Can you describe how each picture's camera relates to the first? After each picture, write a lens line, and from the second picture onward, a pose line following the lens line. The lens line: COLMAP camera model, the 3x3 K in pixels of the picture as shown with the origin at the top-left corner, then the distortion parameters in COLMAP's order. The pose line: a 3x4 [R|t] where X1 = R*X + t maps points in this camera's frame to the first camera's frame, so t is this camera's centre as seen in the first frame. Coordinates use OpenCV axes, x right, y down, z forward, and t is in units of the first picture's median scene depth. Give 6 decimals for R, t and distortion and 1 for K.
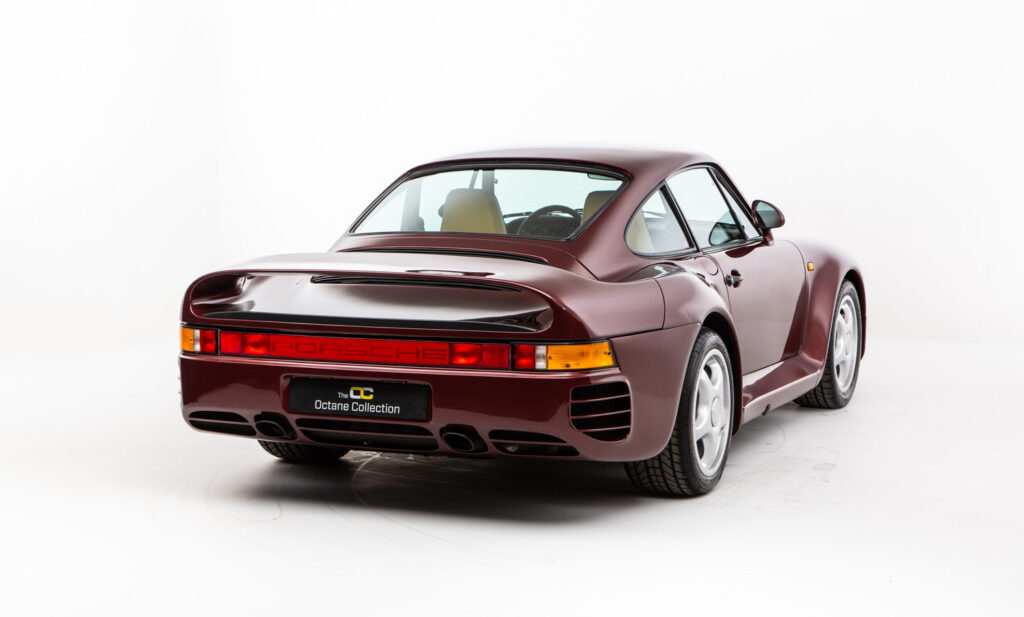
lens RADIAL K [[1872.1, 0, 512.0], [0, 1872.1, 308.5], [0, 0, 1]] dist [0.316678, 0.015534]
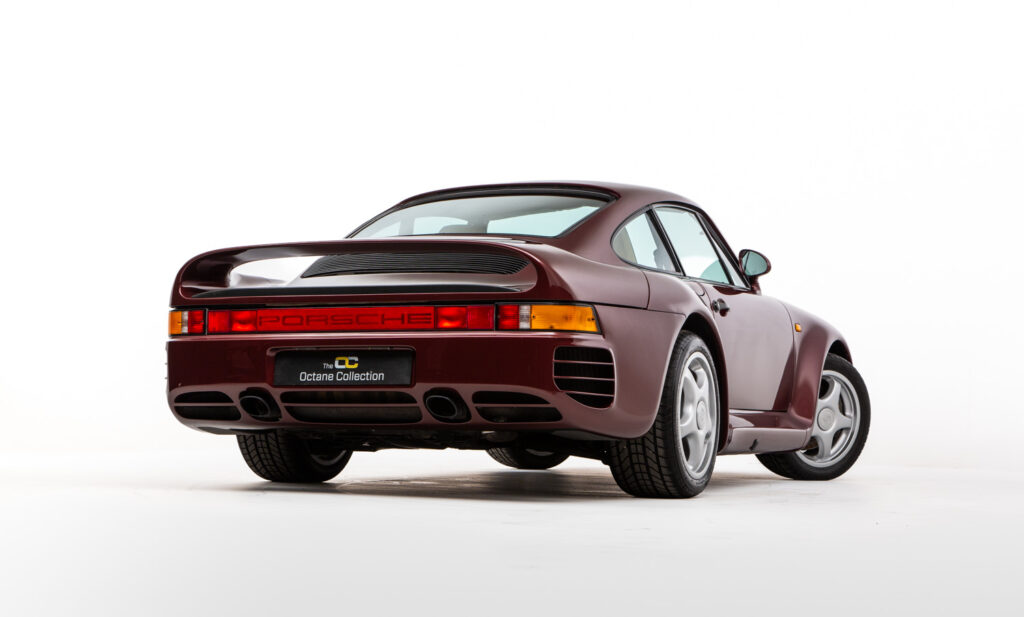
lens RADIAL K [[1872.1, 0, 512.0], [0, 1872.1, 308.5], [0, 0, 1]] dist [0.316678, 0.015534]
pose [[0.999934, 0.010932, -0.003390, 0.011440], [-0.011326, 0.987774, -0.155481, 0.170978], [0.001648, 0.155509, 0.987833, 0.003296]]
